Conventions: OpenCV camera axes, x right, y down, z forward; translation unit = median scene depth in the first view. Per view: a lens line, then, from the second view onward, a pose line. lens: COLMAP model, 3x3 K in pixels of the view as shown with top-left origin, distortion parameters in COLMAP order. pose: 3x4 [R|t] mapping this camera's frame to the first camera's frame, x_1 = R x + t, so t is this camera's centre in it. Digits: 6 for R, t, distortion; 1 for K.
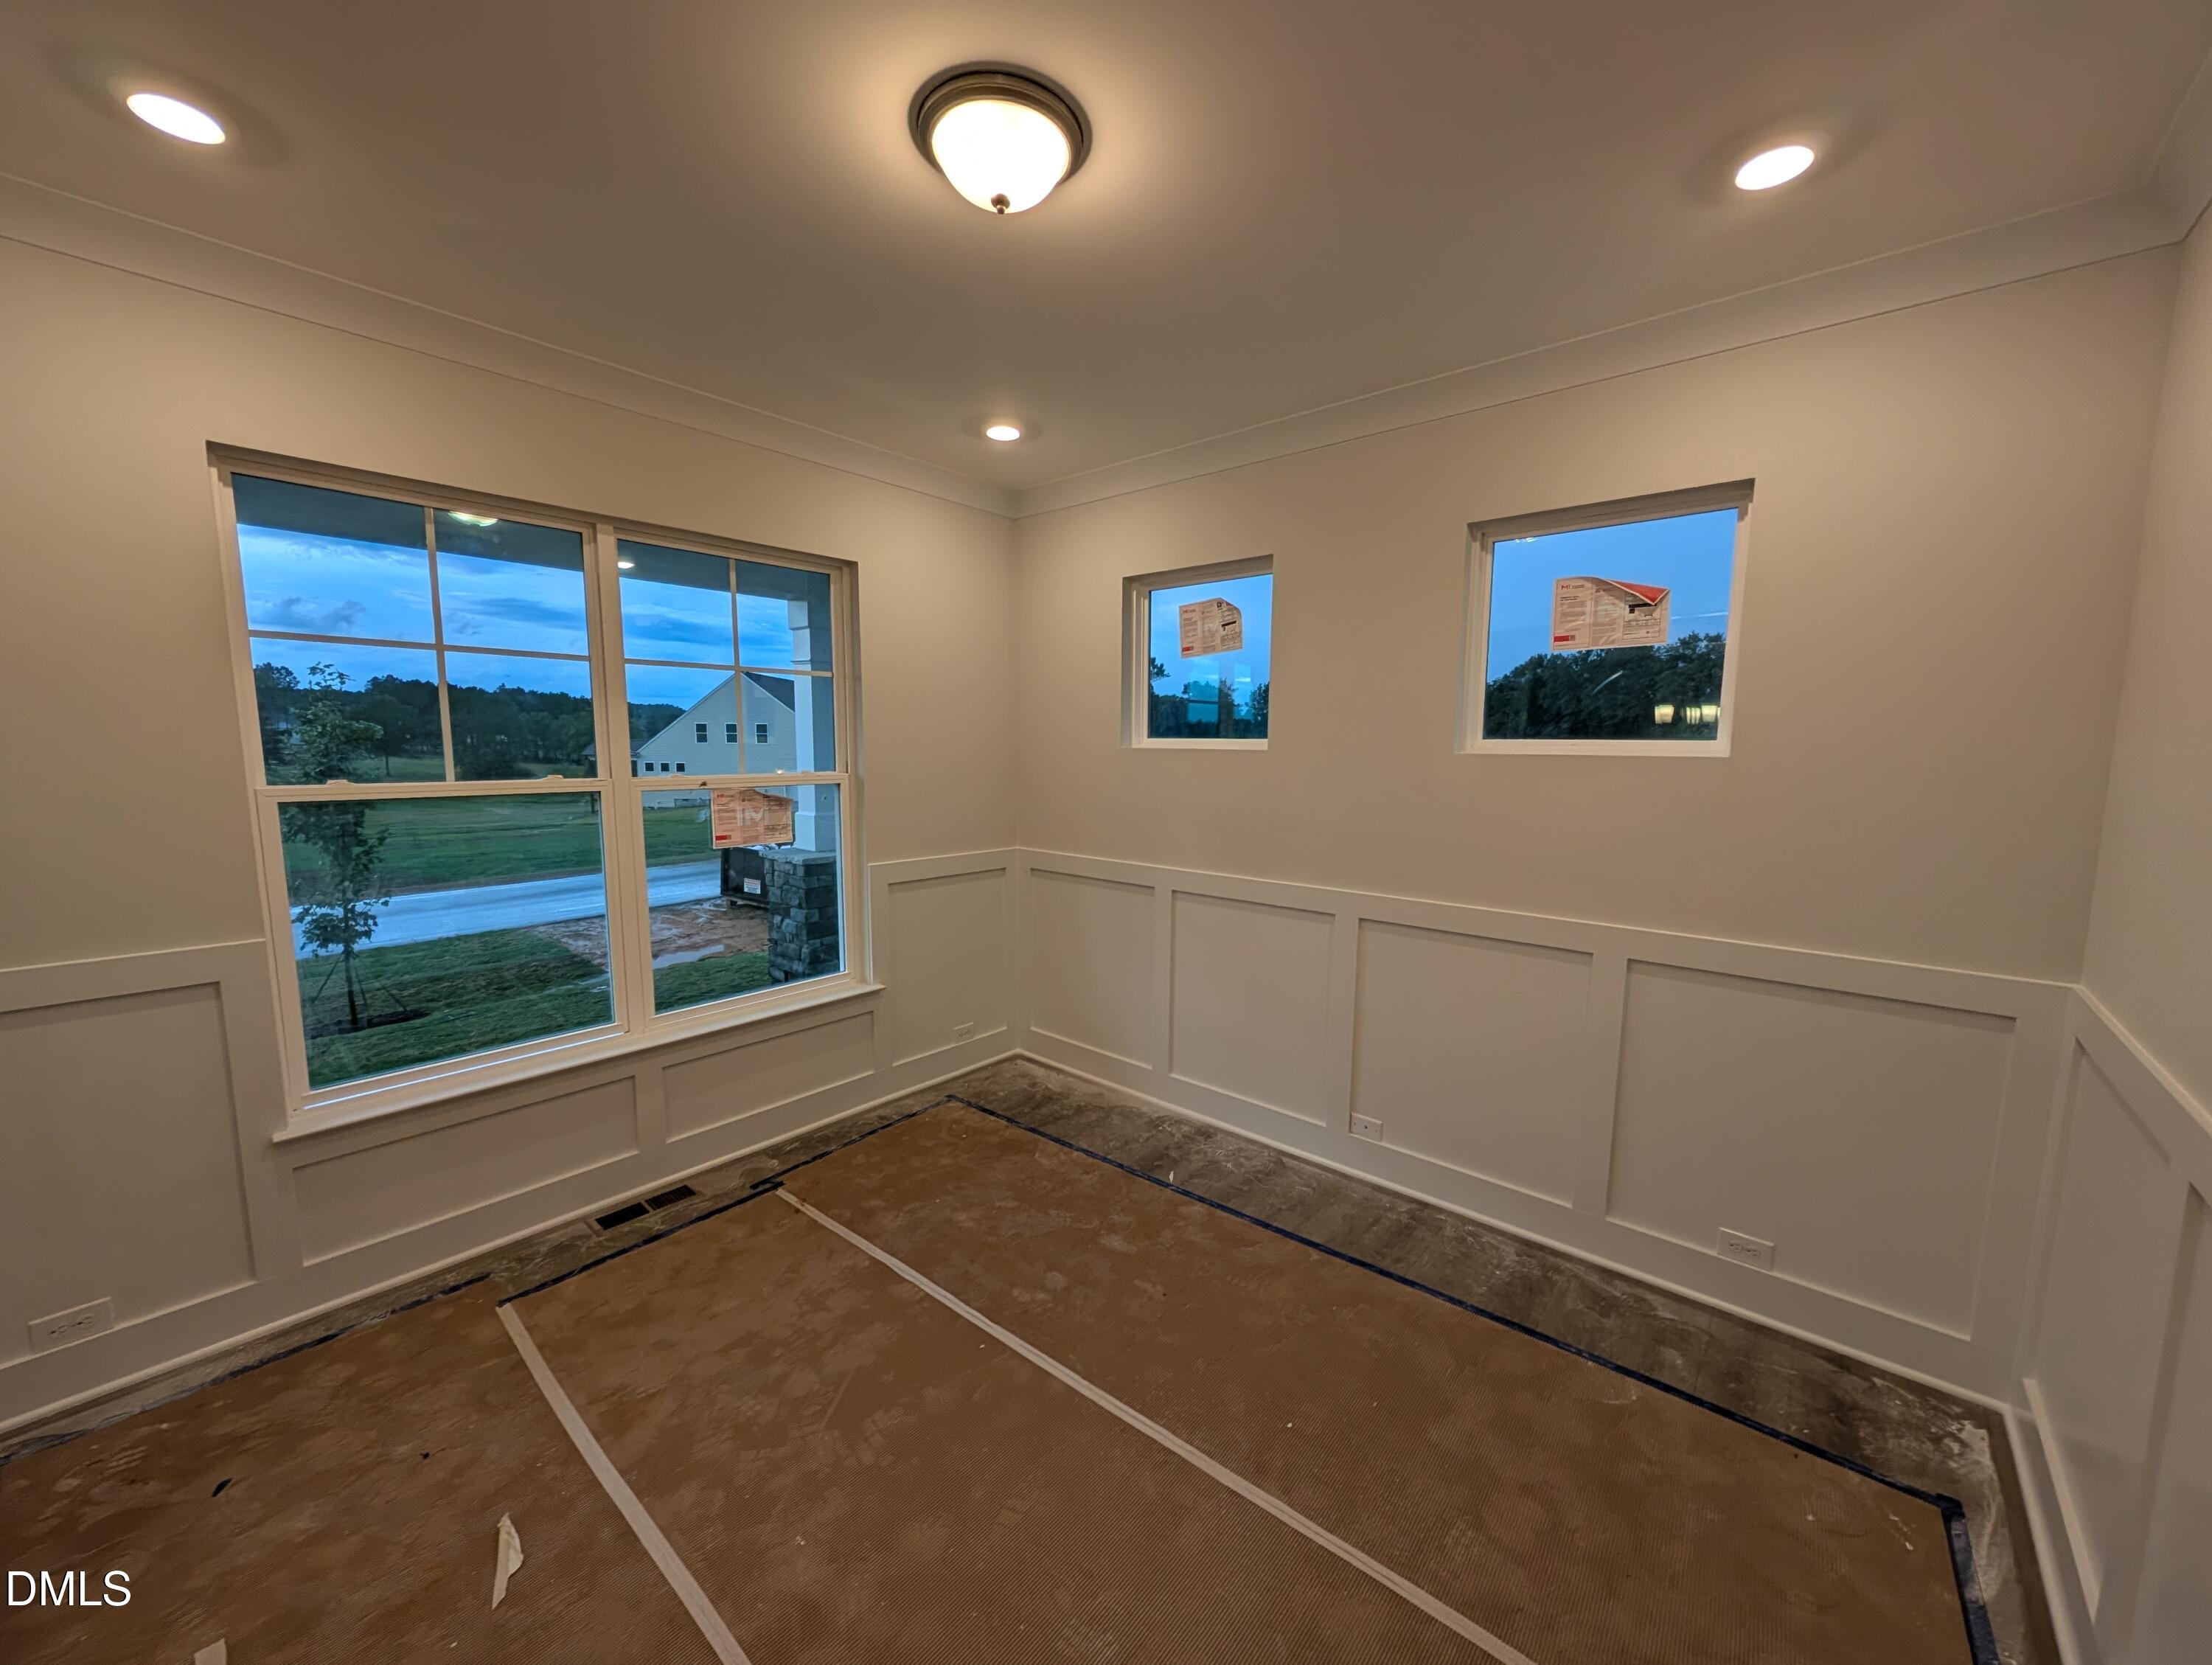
lens RADIAL K [[833.2, 0, 1106.5], [0, 833.2, 838.7], [0, 0, 1]] dist [-0.000232, -0.000047]
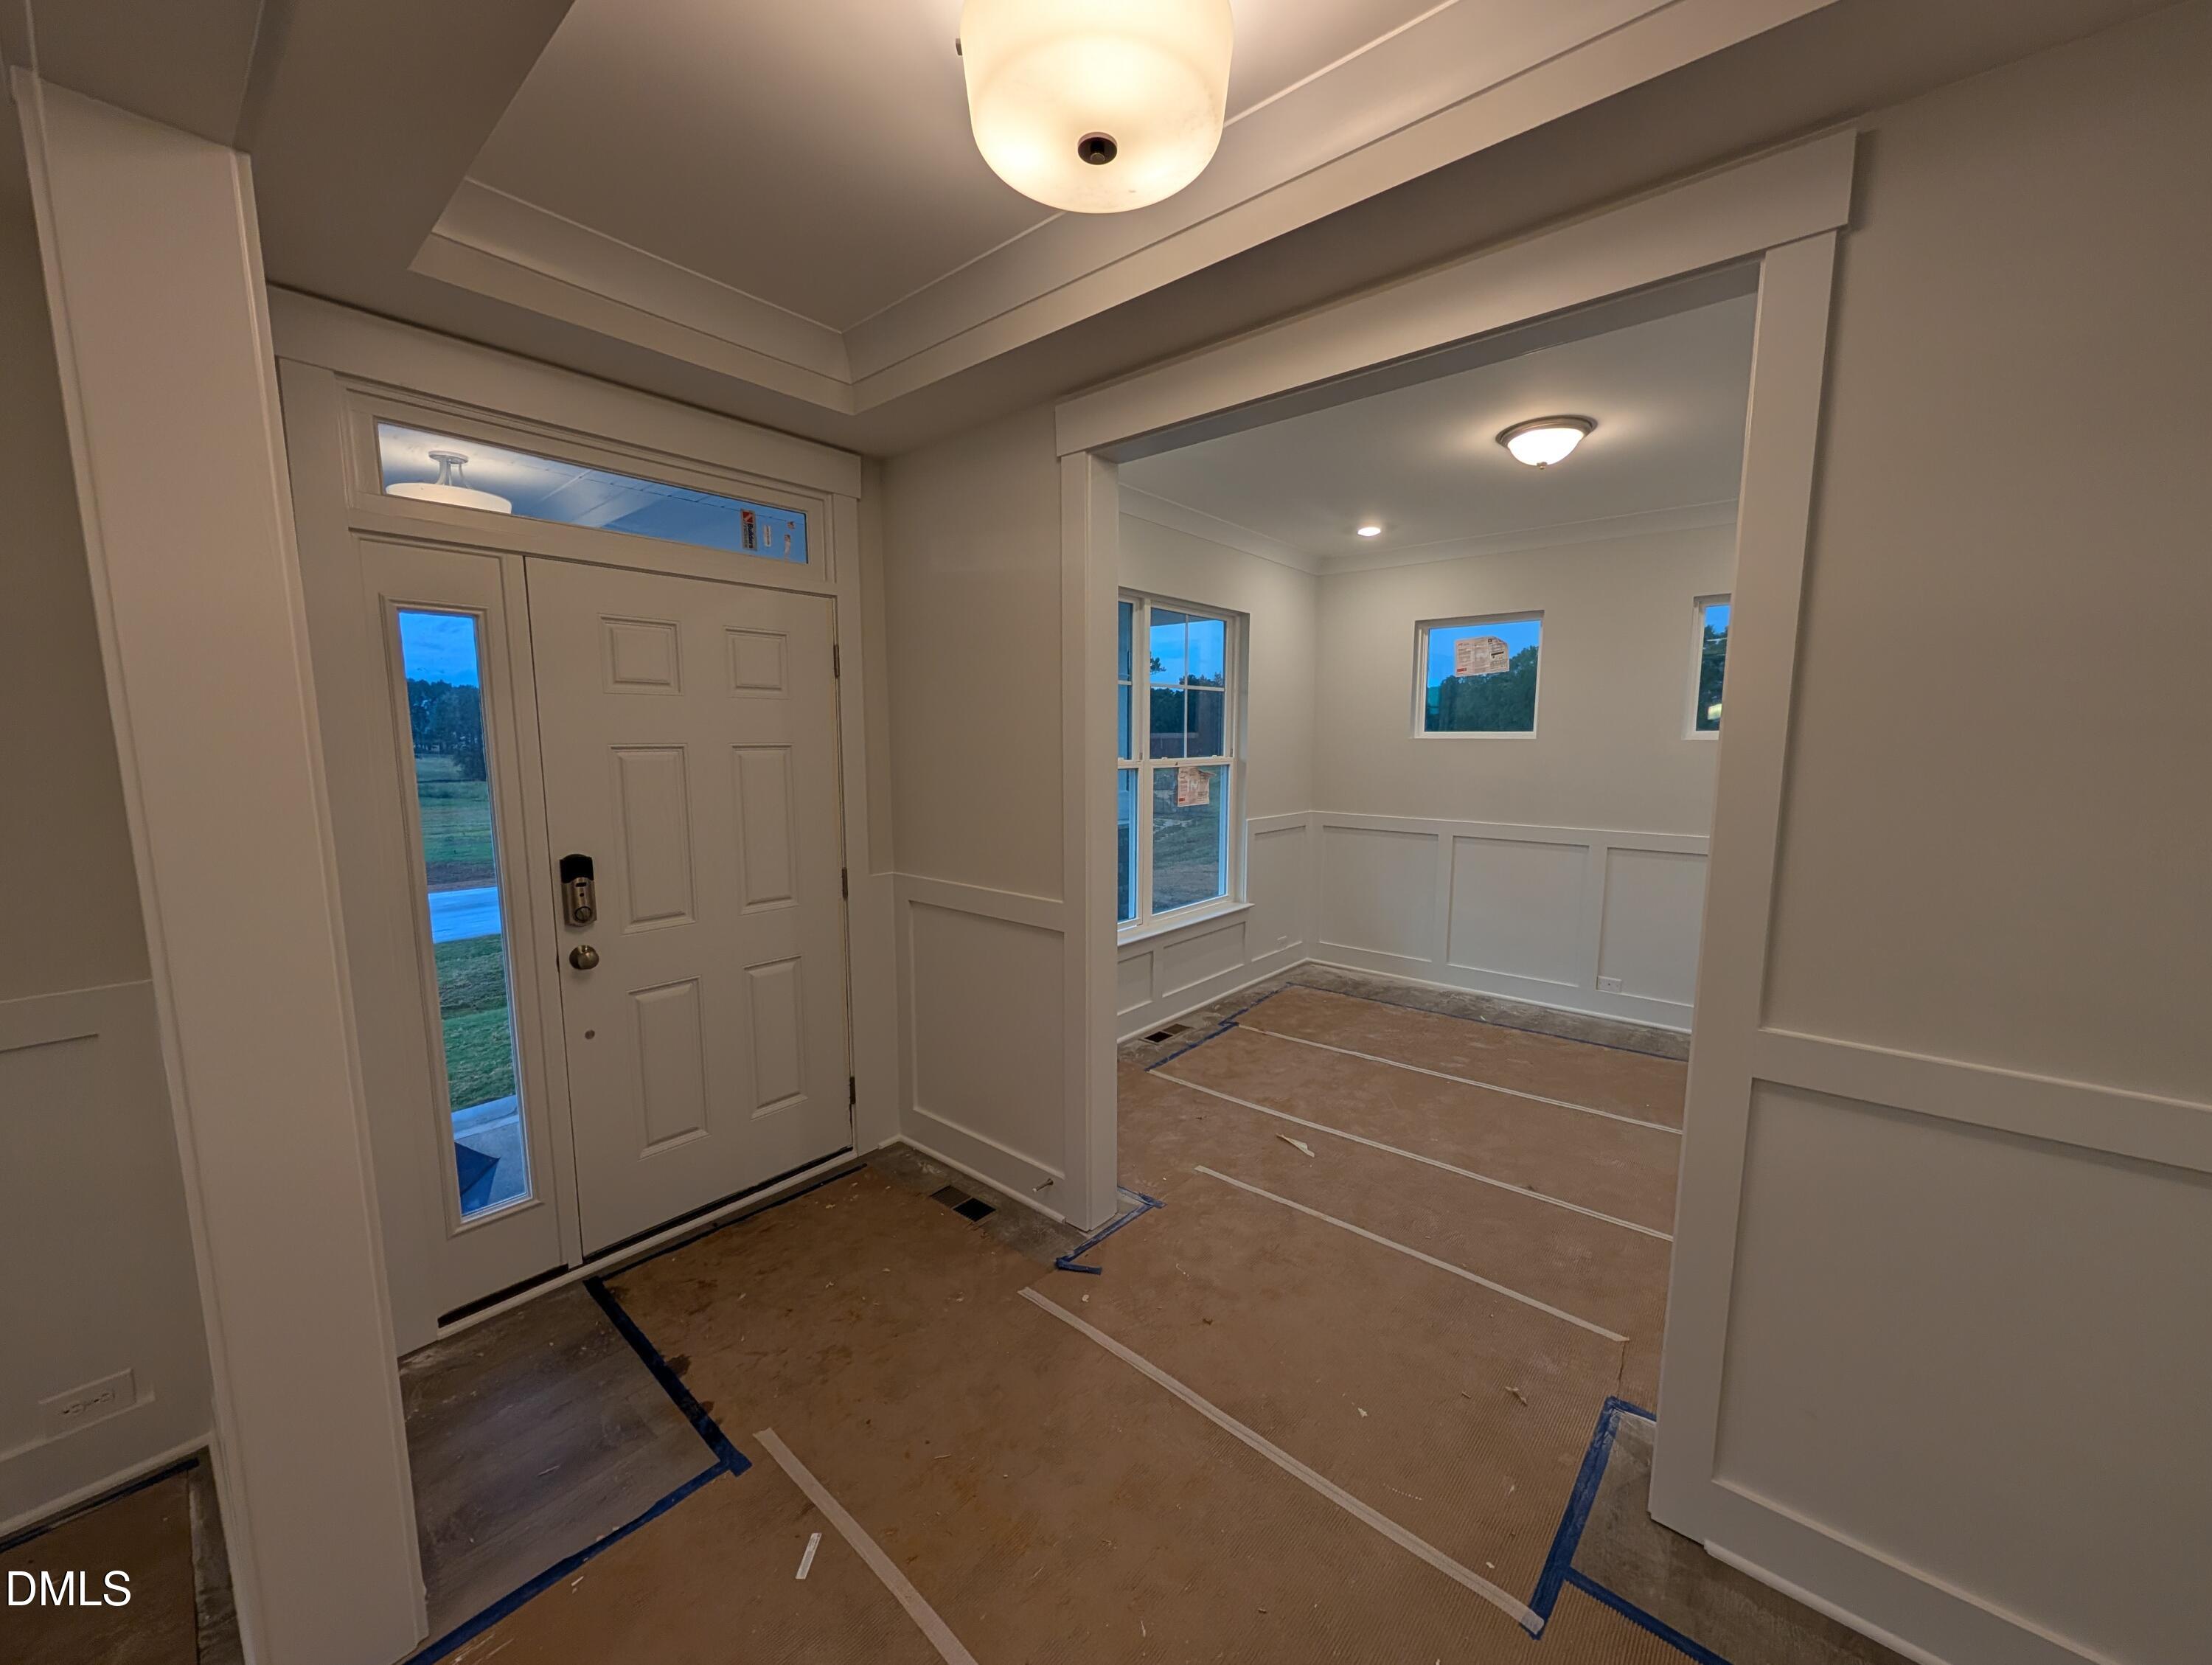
lens RADIAL K [[833.2, 0, 1106.2], [0, 833.2, 835.4], [0, 0, 1]] dist [-0.000232, -0.000047]
pose [[0.999908, -0.008851, 0.010259, -0.587307], [0.008821, 0.999957, 0.002945, 0.055472], [-0.010285, -0.002855, 0.999943, -0.487948]]
